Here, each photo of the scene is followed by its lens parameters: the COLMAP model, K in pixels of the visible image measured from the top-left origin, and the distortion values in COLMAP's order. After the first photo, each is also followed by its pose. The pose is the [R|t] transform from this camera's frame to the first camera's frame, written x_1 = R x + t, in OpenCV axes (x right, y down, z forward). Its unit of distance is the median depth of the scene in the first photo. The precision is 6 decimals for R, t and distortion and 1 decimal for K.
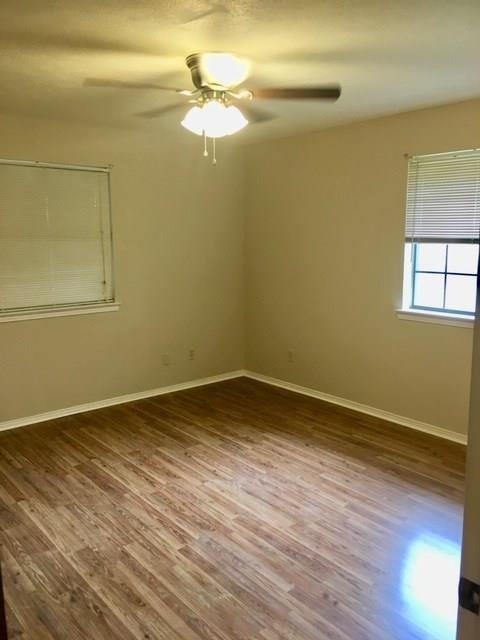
lens RADIAL K [[543.5, 0, 243.0], [0, 543.5, 318.9], [0, 0, 1]] dist [0.014511, -0.024726]
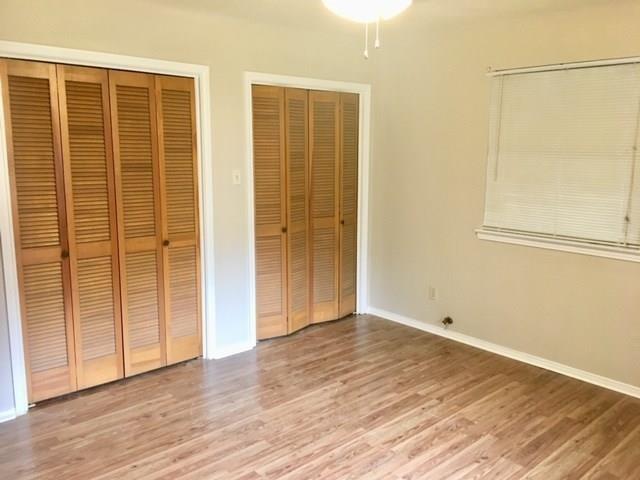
lens RADIAL K [[543.5, 0, 323.4], [0, 543.5, 240.4], [0, 0, 1]] dist [0.014511, -0.024726]
pose [[0.031377, 0.170161, -0.984917, 0.594131], [-0.171786, 0.971657, 0.162398, -0.117451], [0.984634, 0.164099, 0.059719, 0.773948]]
